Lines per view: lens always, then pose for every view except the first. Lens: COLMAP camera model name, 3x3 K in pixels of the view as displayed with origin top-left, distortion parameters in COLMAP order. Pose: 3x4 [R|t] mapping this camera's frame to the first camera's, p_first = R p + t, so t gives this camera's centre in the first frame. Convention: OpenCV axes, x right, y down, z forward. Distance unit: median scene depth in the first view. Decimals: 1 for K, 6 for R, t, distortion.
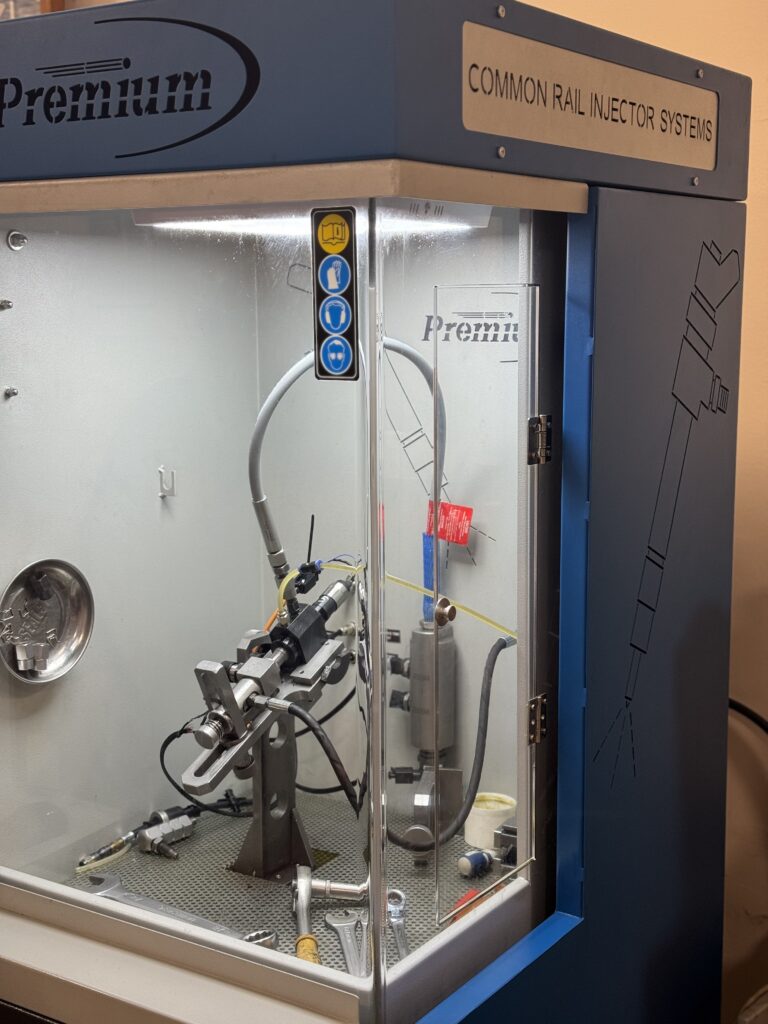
lens RADIAL K [[1413.1, 0, 380.3], [0, 1413.1, 518.4], [0, 0, 1]] dist [0.104261, 0.000000]
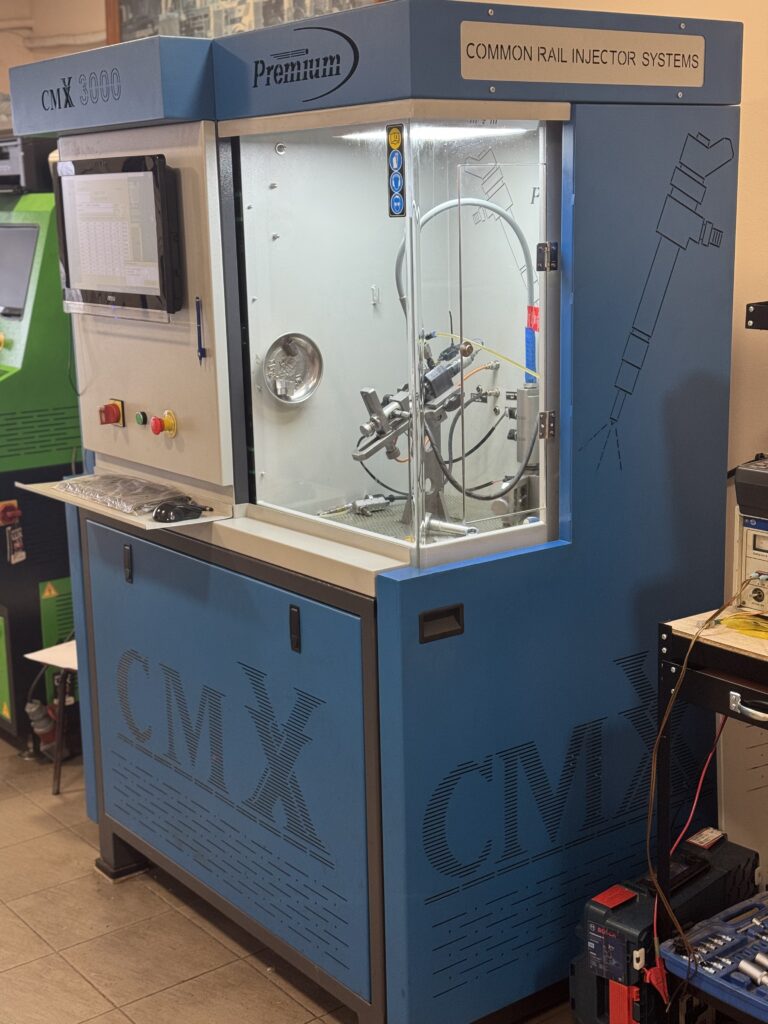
lens RADIAL K [[1413.1, 0, 383.3], [0, 1413.1, 508.9], [0, 0, 1]] dist [0.104261, 0.000000]
pose [[0.941768, 0.052739, -0.332101, 0.518133], [-0.033943, 0.997489, 0.062150, 0.149732], [0.334545, -0.047258, 0.941194, -0.698754]]
